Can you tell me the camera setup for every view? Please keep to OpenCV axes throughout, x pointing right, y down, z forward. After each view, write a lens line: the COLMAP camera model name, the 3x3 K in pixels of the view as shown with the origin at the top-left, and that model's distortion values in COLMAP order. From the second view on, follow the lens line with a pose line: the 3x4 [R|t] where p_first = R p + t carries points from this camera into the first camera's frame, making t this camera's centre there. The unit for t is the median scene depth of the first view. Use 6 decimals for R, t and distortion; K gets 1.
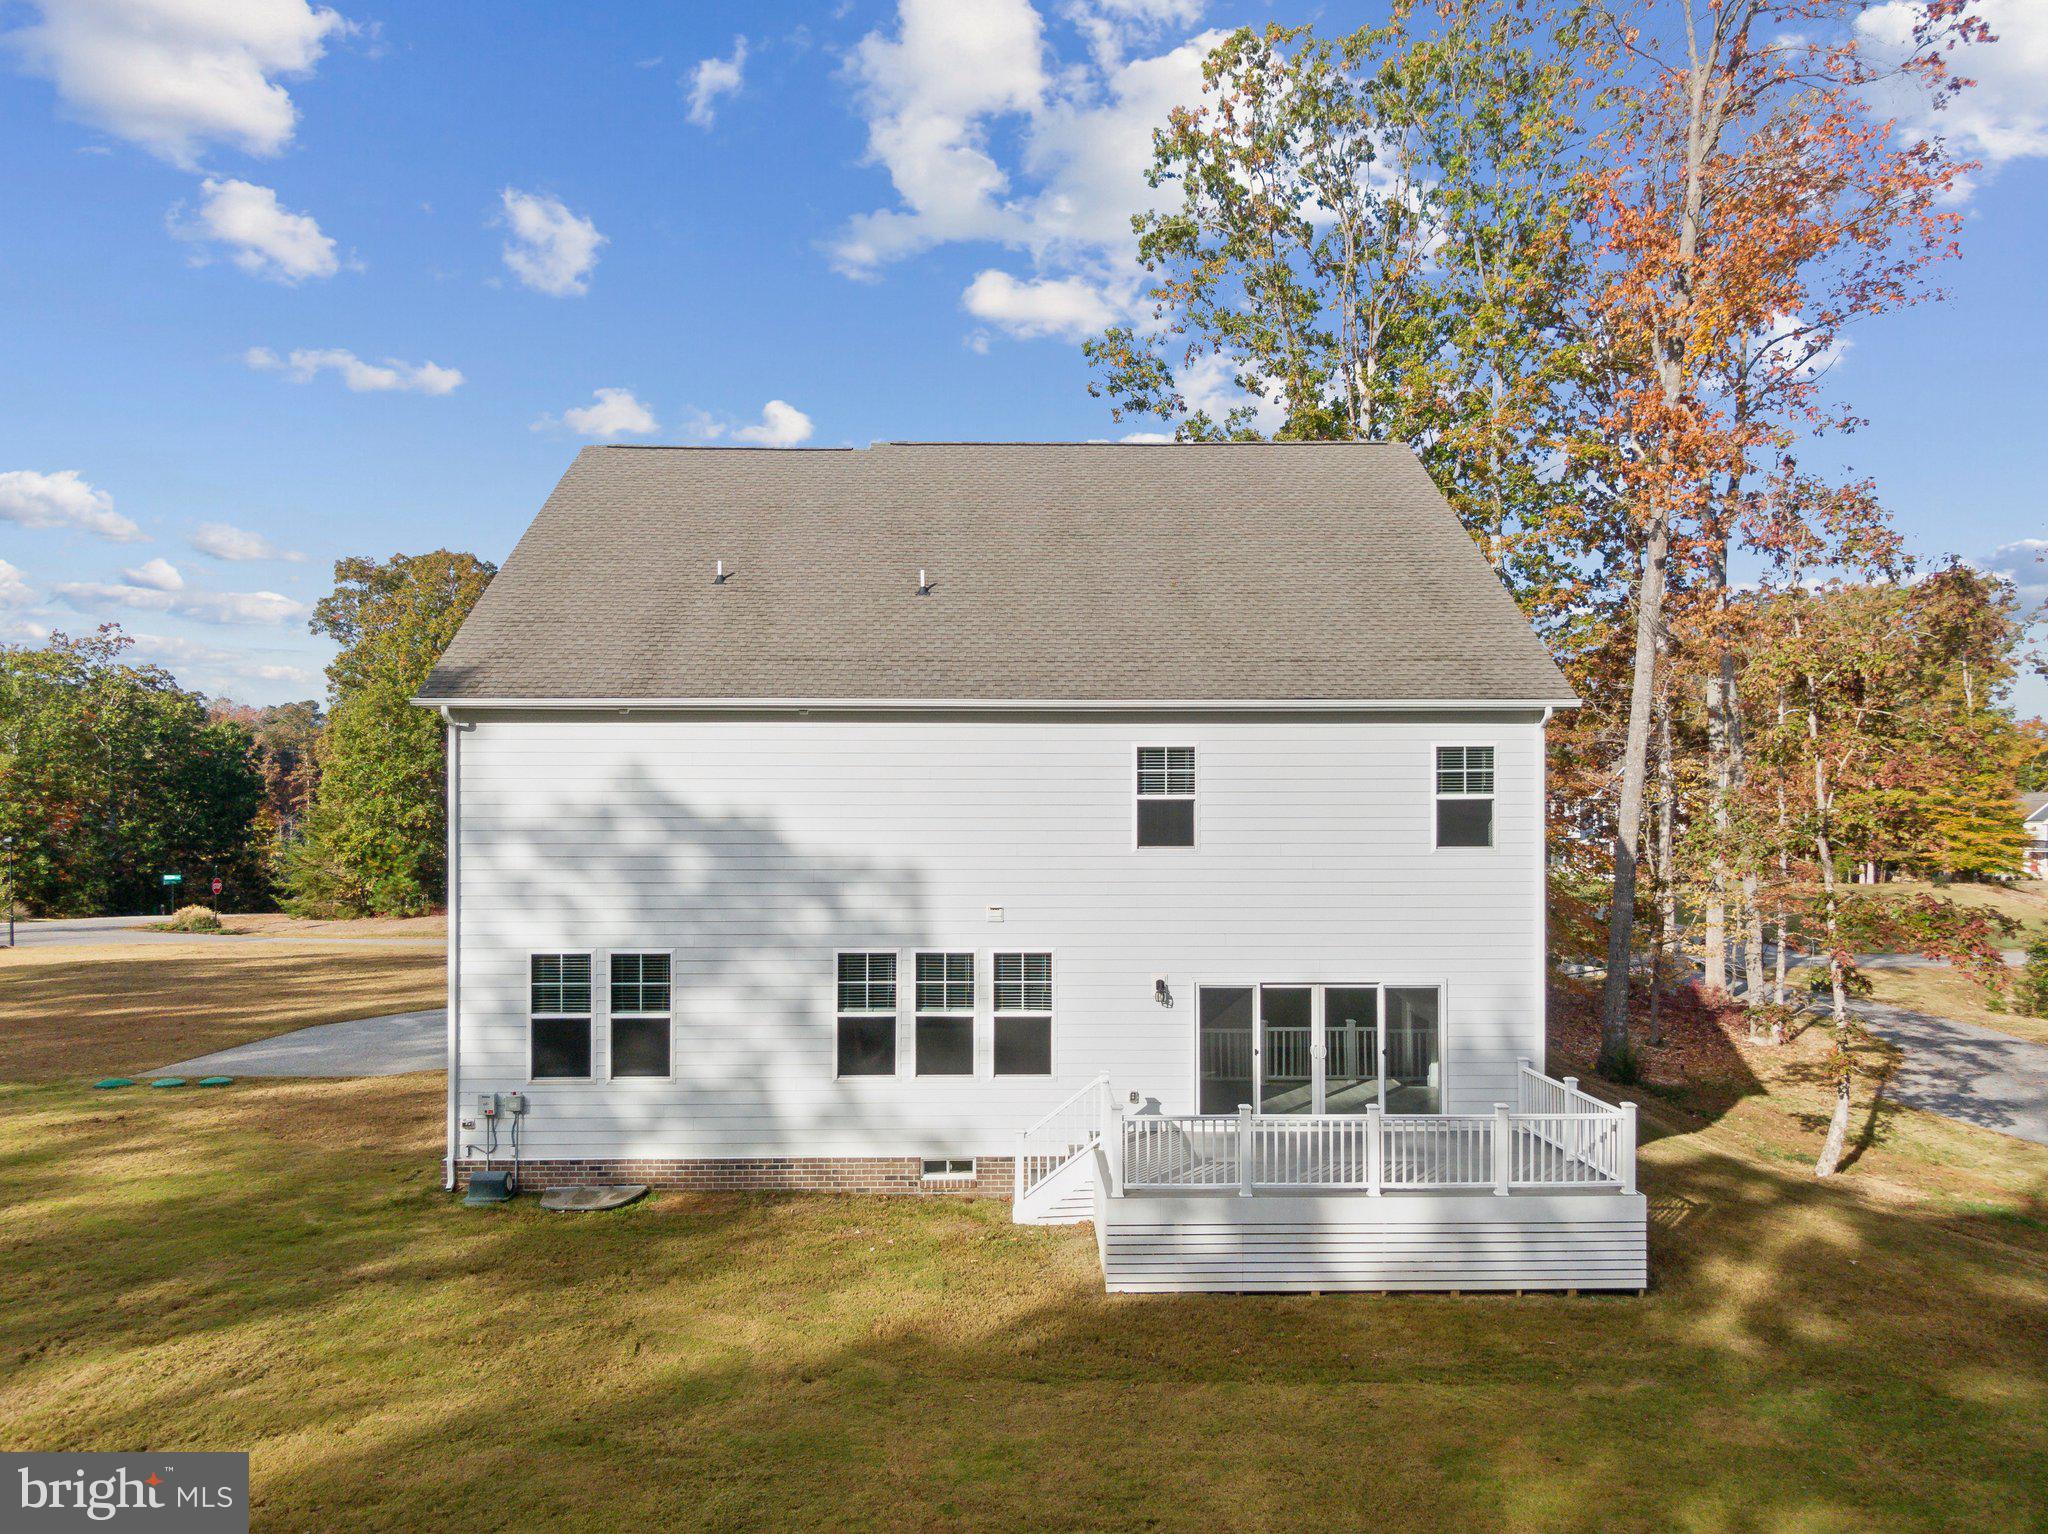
lens RADIAL K [[1471.9, 0, 1024.0], [0, 1471.9, 767.0], [0, 0, 1]] dist [0.008456, -0.001179]
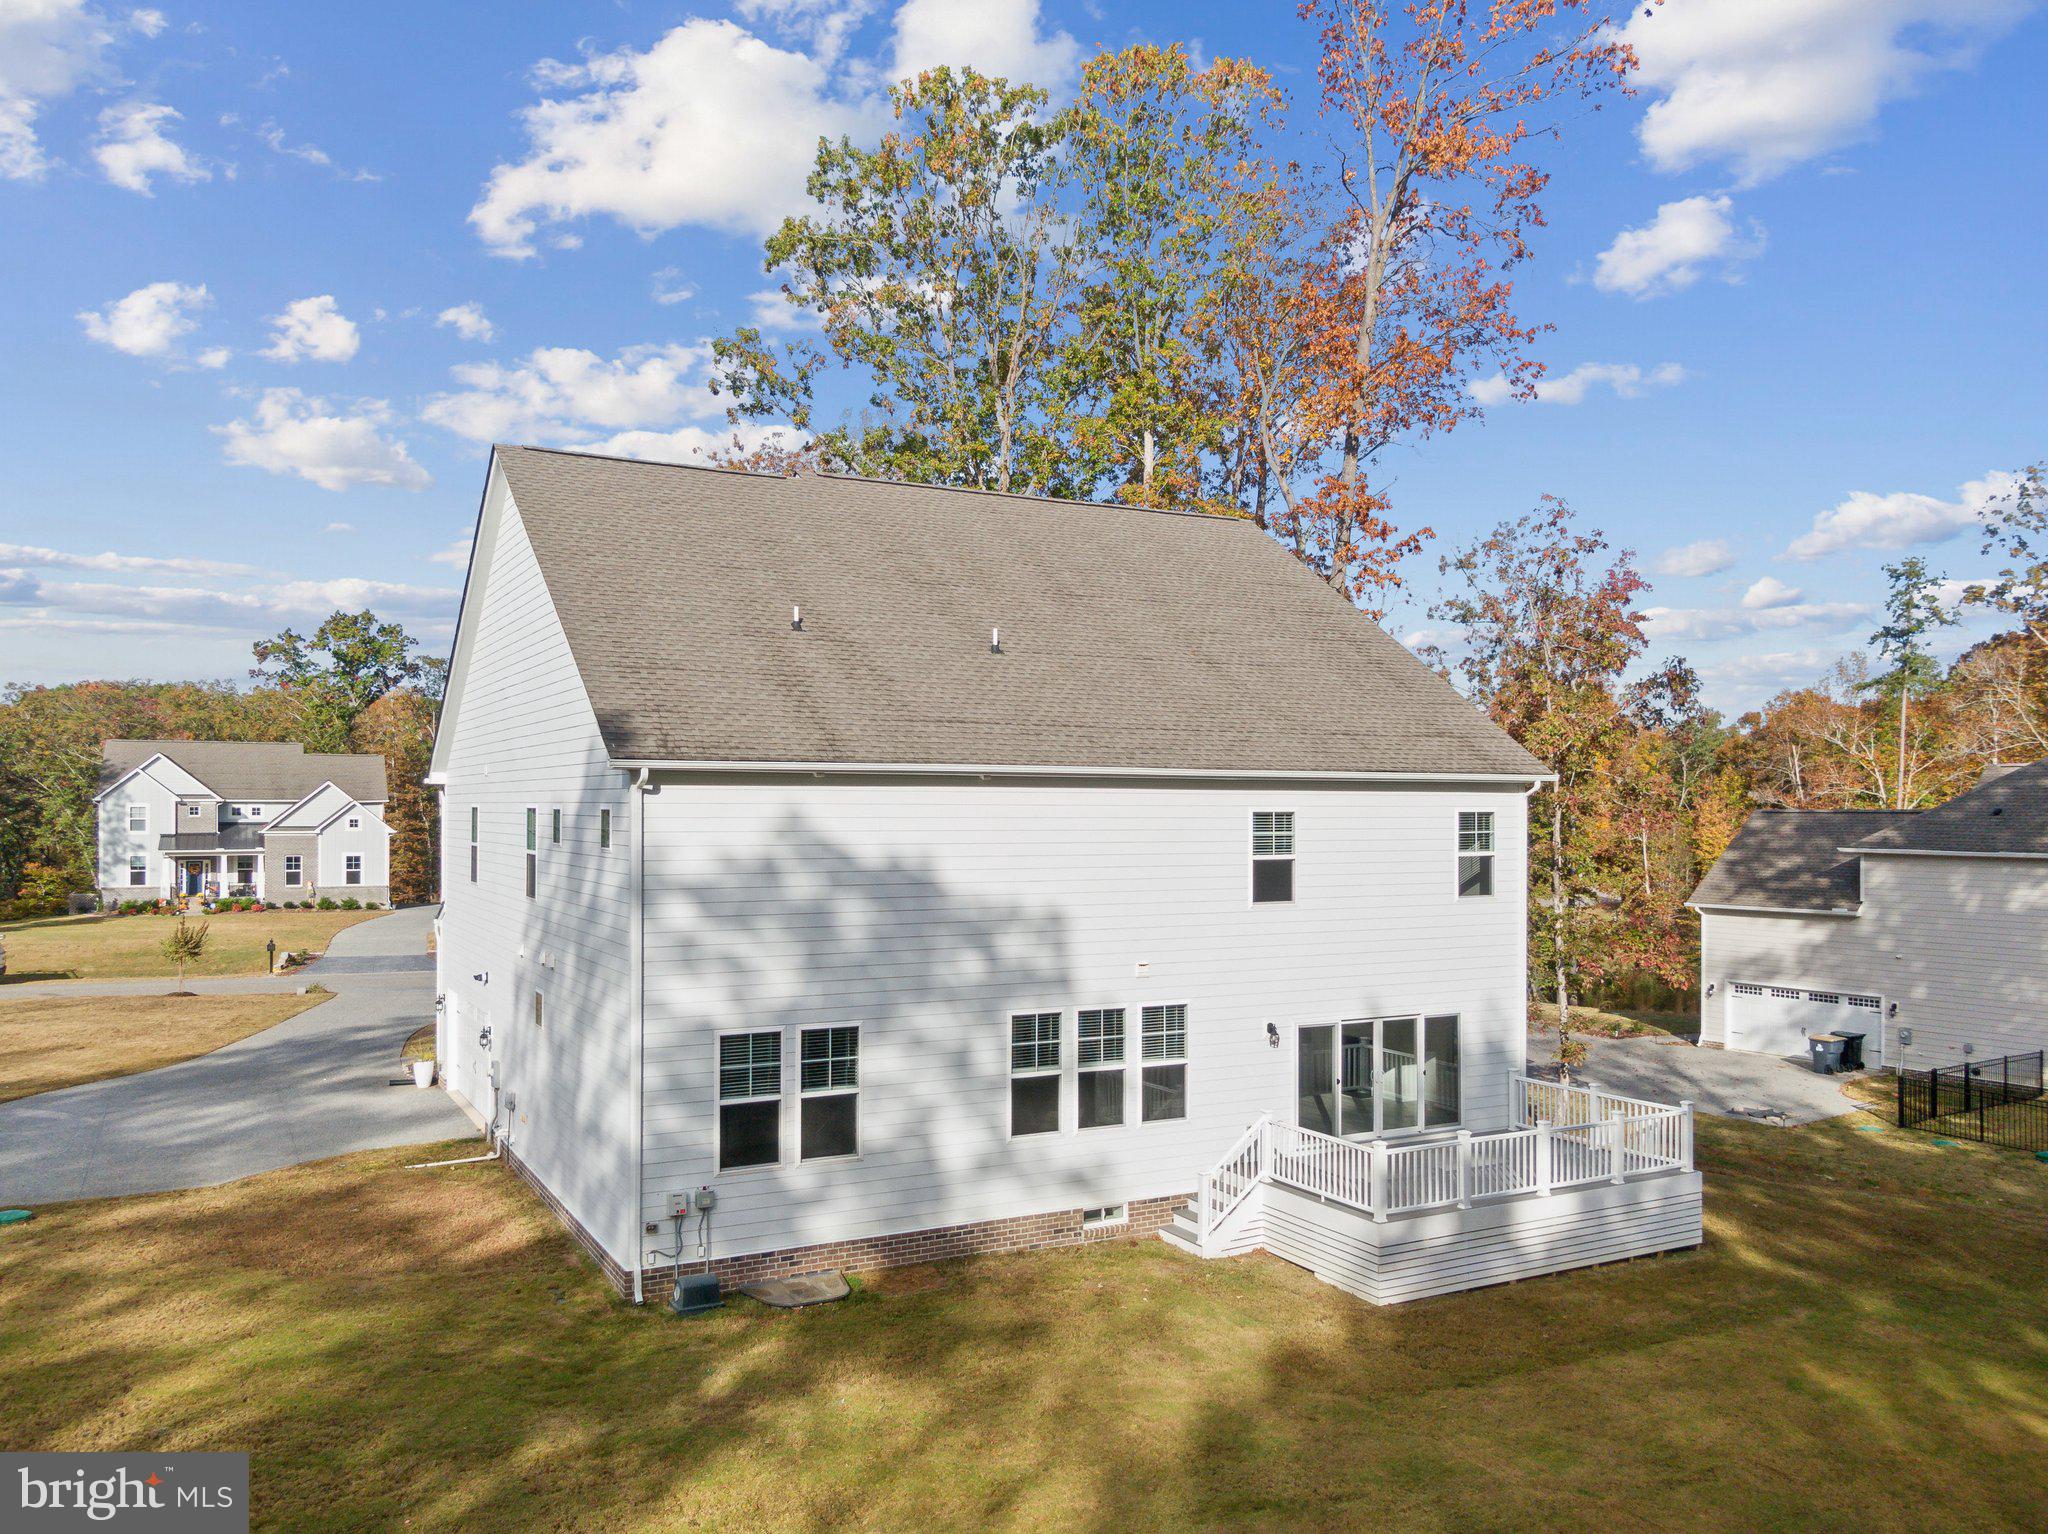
lens RADIAL K [[1538.3, 0, 1024.0], [0, 1538.3, 767.0], [0, 0, 1]] dist [0.003228, -0.003709]
pose [[0.890970, 0.016984, 0.453743, -0.600510], [-0.019913, 0.999800, 0.001676, -0.045602], [-0.453624, -0.010528, 0.891131, 0.058064]]
